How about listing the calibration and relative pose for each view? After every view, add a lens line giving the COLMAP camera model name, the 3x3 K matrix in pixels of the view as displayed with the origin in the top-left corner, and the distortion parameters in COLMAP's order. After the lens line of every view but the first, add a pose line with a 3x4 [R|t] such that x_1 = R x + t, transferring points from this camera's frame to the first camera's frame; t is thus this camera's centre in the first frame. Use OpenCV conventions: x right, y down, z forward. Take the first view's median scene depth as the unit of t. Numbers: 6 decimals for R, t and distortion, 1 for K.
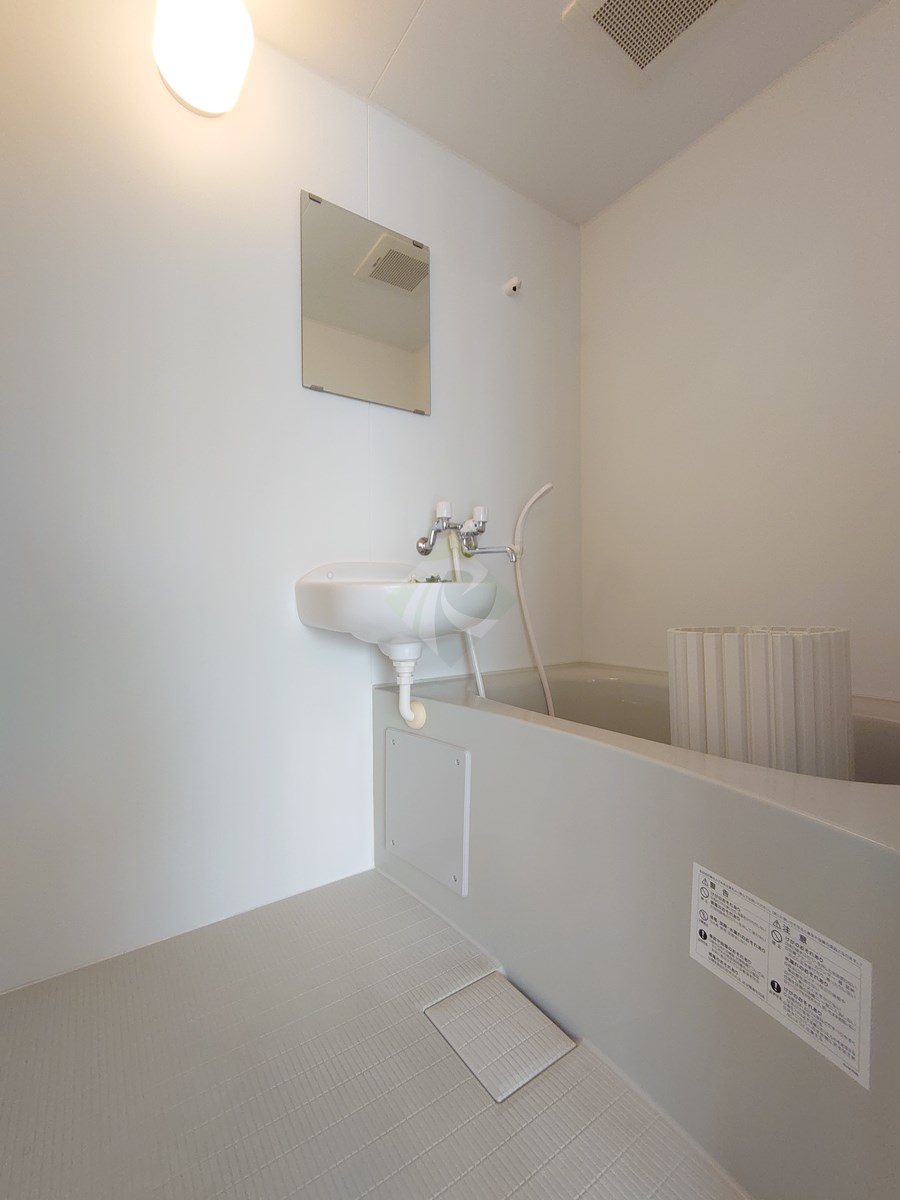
lens RADIAL K [[518.8, 0, 450.0], [0, 518.8, 600.0], [0, 0, 1]] dist [0.002805, 0.000070]
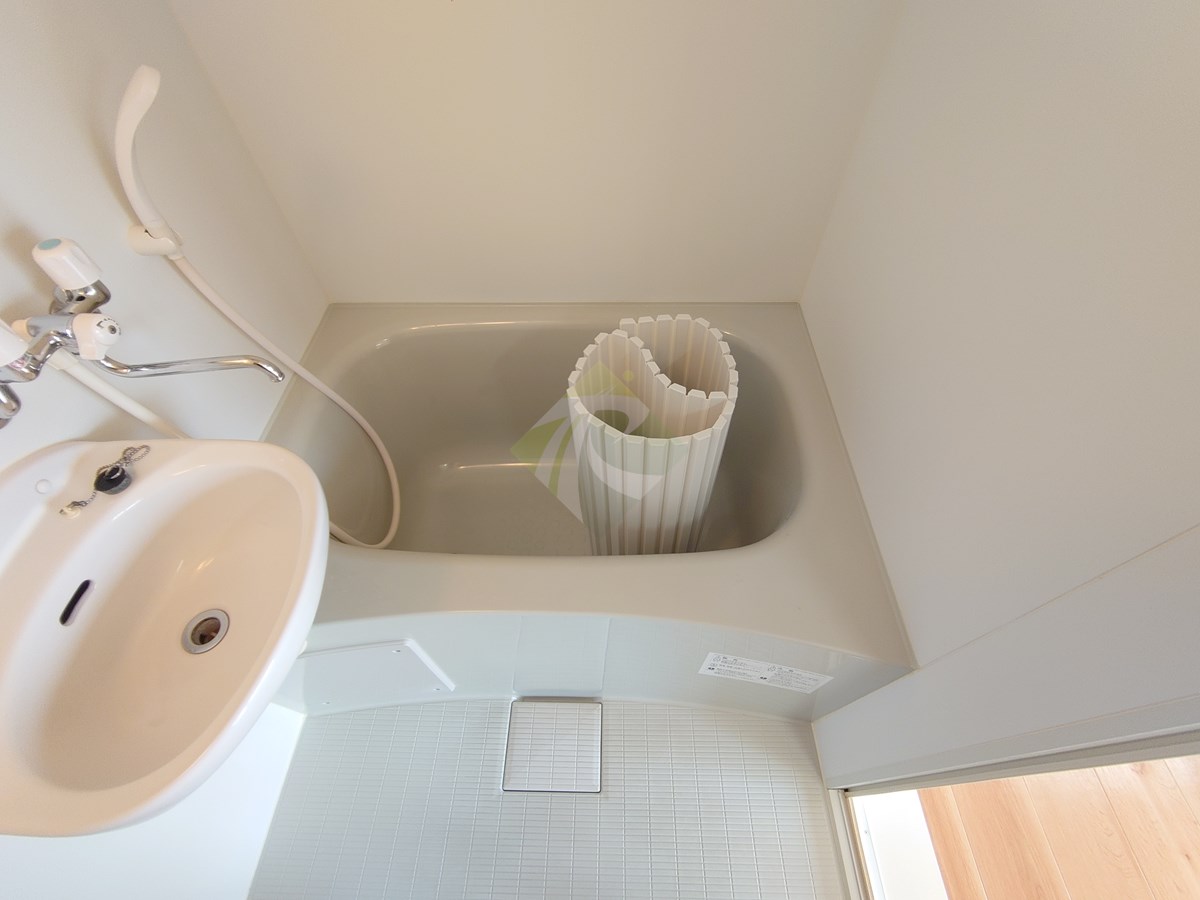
lens RADIAL K [[518.8, 0, 600.0], [0, 518.8, 450.0], [0, 0, 1]] dist [0.002805, 0.000070]
pose [[0.589309, -0.652567, 0.476310, 0.017341], [0.018061, 0.600054, 0.799756, -0.390985], [-0.807706, -0.462700, 0.365403, 0.472690]]
